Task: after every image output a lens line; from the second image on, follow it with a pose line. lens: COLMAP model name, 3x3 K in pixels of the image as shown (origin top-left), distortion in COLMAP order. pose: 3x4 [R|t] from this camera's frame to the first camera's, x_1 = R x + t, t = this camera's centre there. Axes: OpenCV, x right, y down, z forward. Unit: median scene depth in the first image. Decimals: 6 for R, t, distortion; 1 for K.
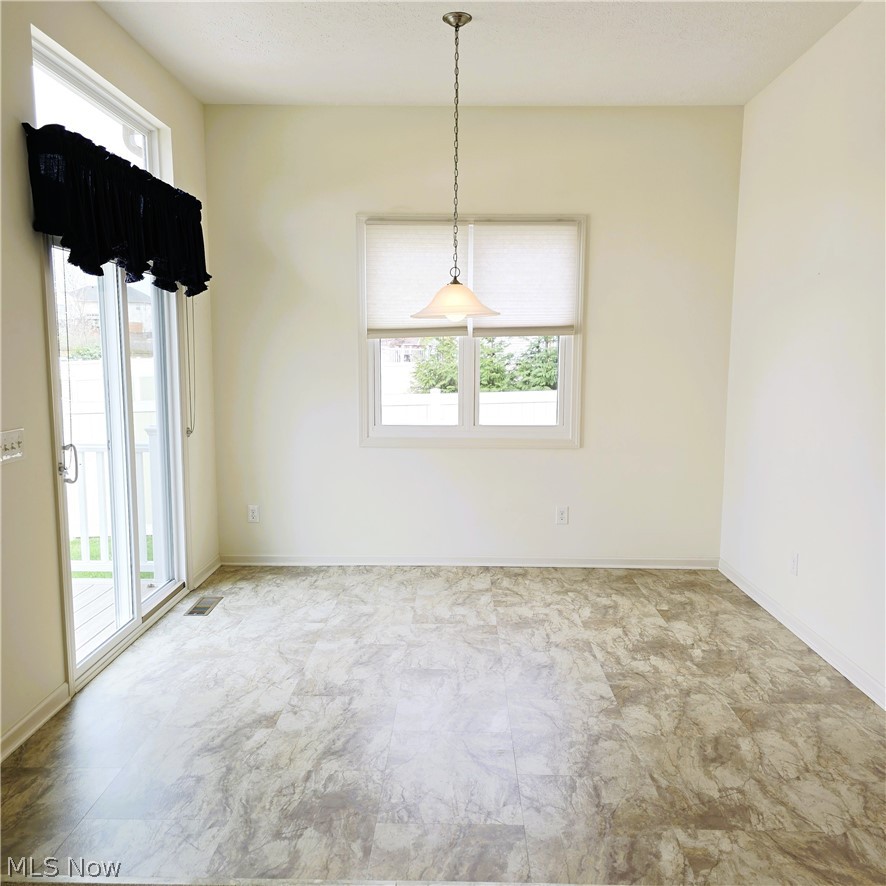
lens RADIAL K [[796.0, 0, 443.0], [0, 796.0, 443.0], [0, 0, 1]] dist [0.033821, -0.018444]
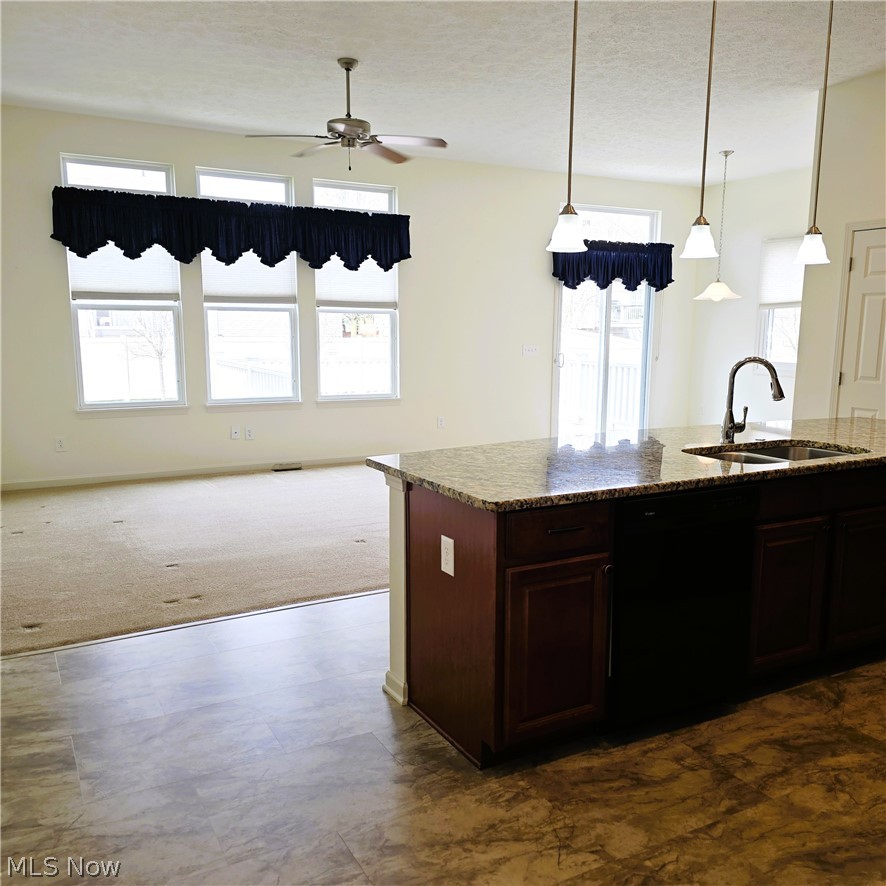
lens RADIAL K [[796.0, 0, 443.0], [0, 796.0, 443.0], [0, 0, 1]] dist [0.033821, -0.018444]
pose [[0.493819, 0.111865, -0.862339, 1.414537], [-0.097412, 0.992565, 0.072975, 0.123333], [0.864091, 0.047966, 0.501044, -0.569376]]
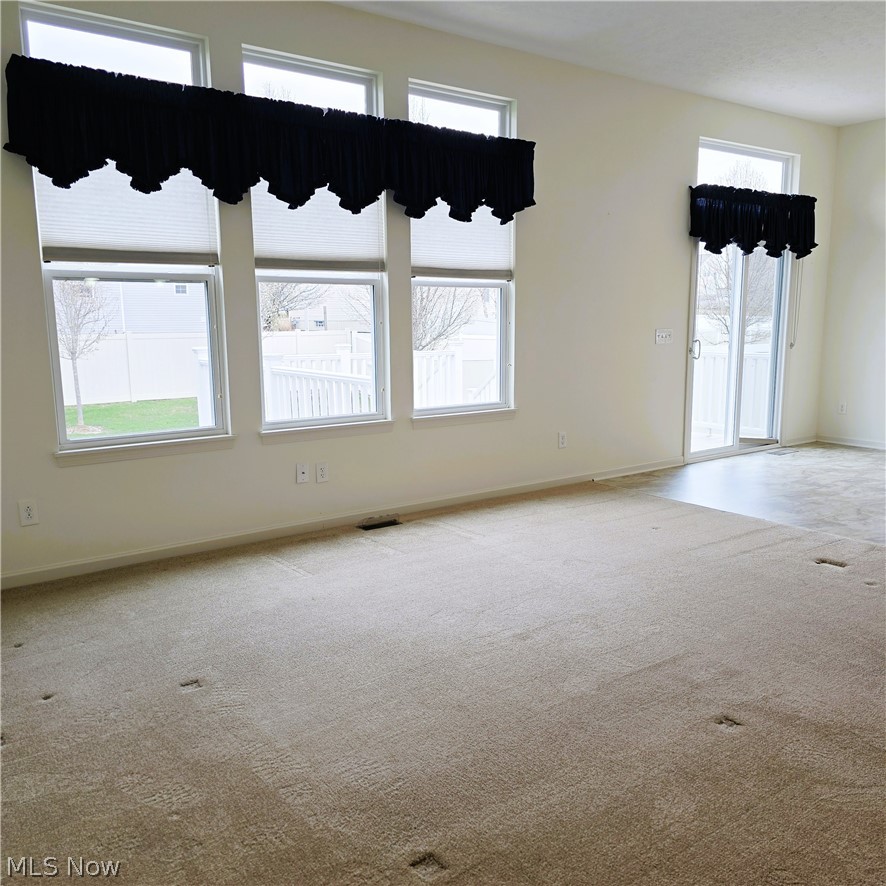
lens RADIAL K [[796.0, 0, 443.0], [0, 796.0, 443.0], [0, 0, 1]] dist [0.033821, -0.018444]
pose [[0.610437, 0.126489, -0.781900, 0.631014], [-0.086416, 0.991909, 0.092997, 0.108012], [0.787336, 0.010800, 0.616429, -0.626941]]
